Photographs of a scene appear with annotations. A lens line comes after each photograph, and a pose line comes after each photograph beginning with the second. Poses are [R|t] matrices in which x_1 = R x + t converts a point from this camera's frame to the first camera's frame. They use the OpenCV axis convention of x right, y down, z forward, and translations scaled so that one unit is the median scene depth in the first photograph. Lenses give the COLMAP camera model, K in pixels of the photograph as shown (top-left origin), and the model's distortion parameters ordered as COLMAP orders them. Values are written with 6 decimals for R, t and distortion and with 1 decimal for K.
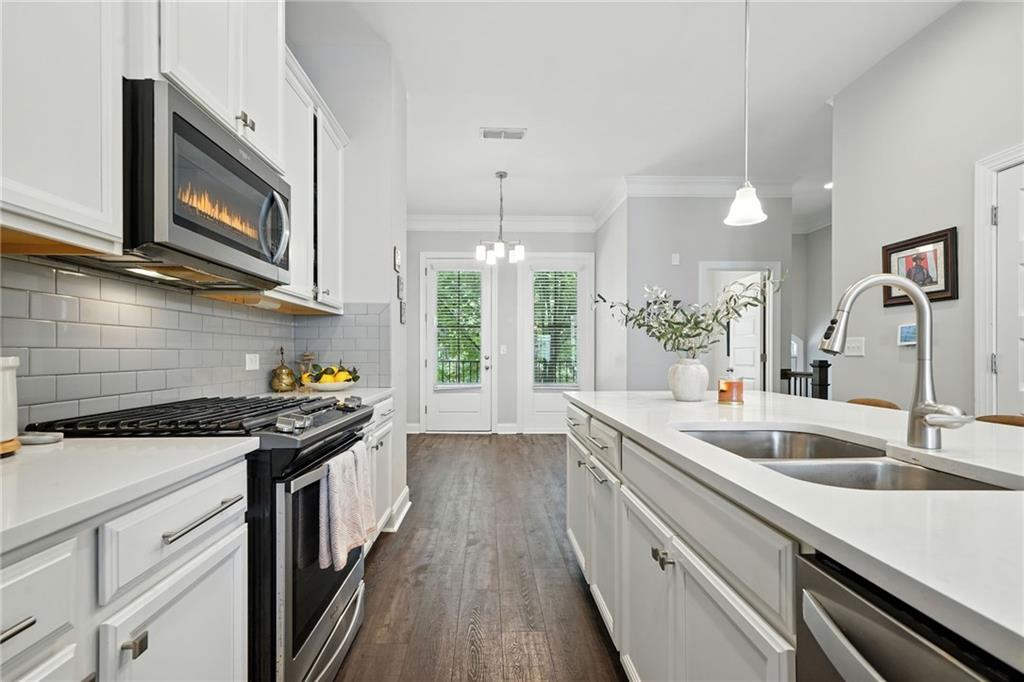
lens RADIAL K [[468.2, 0, 492.9], [0, 468.2, 352.7], [0, 0, 1]] dist [0.014553, 0.000693]
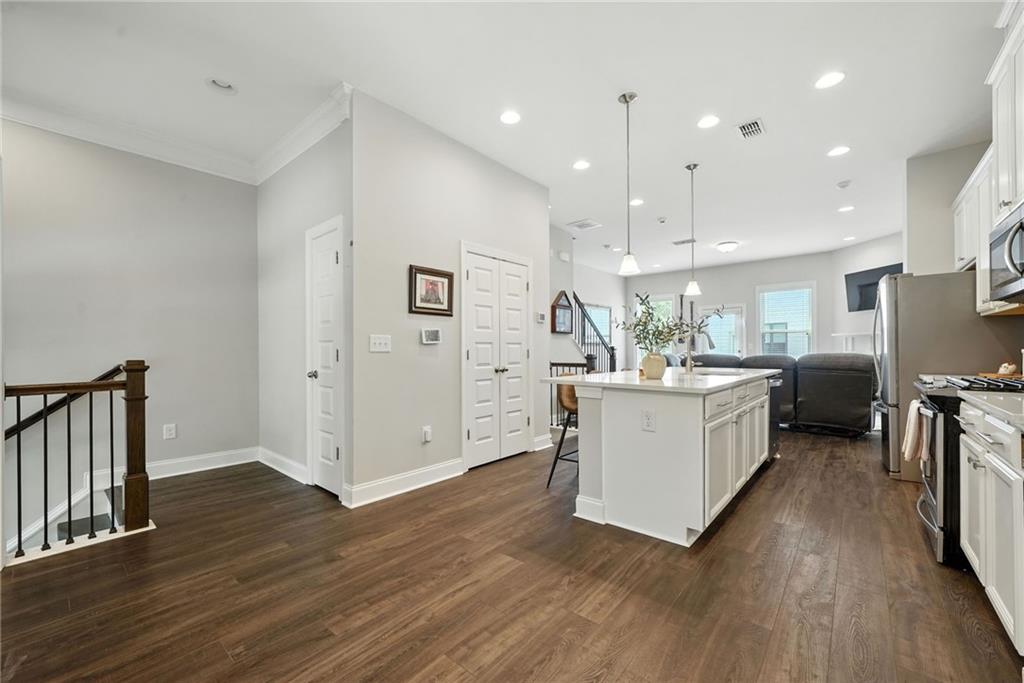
lens RADIAL K [[412.2, 0, 505.8], [0, 412.2, 350.1], [0, 0, 1]] dist [-0.000508, -0.000130]
pose [[-0.751823, 0.002716, 0.659359, -0.099740], [0.000903, 0.999995, -0.003090, 0.007166], [-0.659364, -0.001728, -0.751822, 1.892109]]
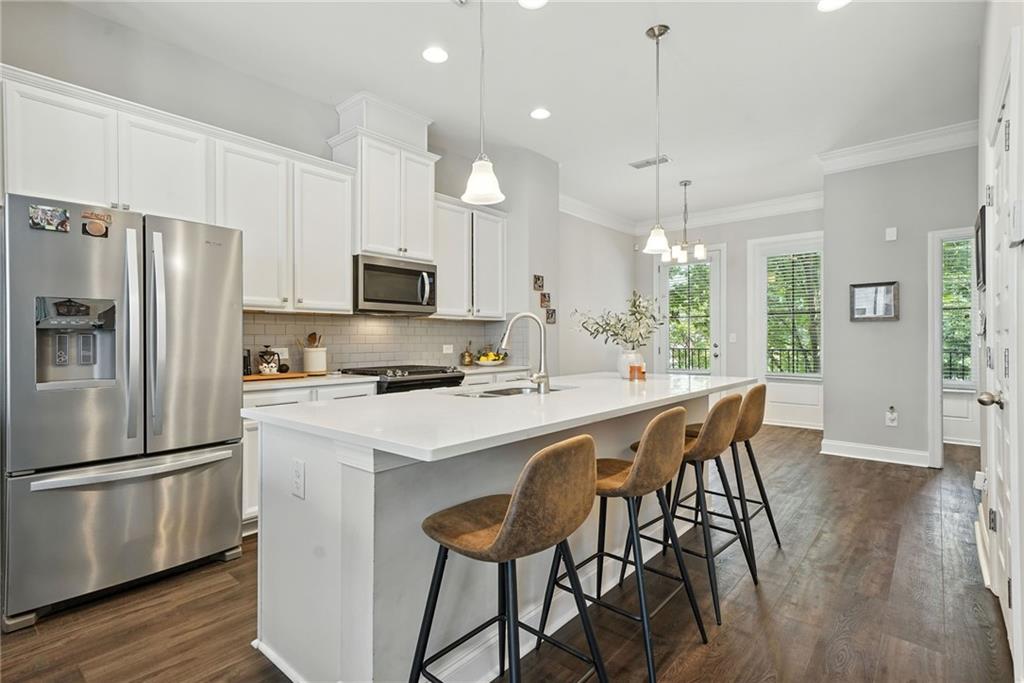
lens RADIAL K [[490.2, 0, 502.4], [0, 490.2, 339.0], [0, 0, 1]] dist [0.005281, 0.001026]
pose [[0.733934, -0.003417, -0.679212, 0.952503], [0.005467, 0.999985, 0.000876, -0.020541], [0.679199, -0.004356, 0.733941, -0.303371]]
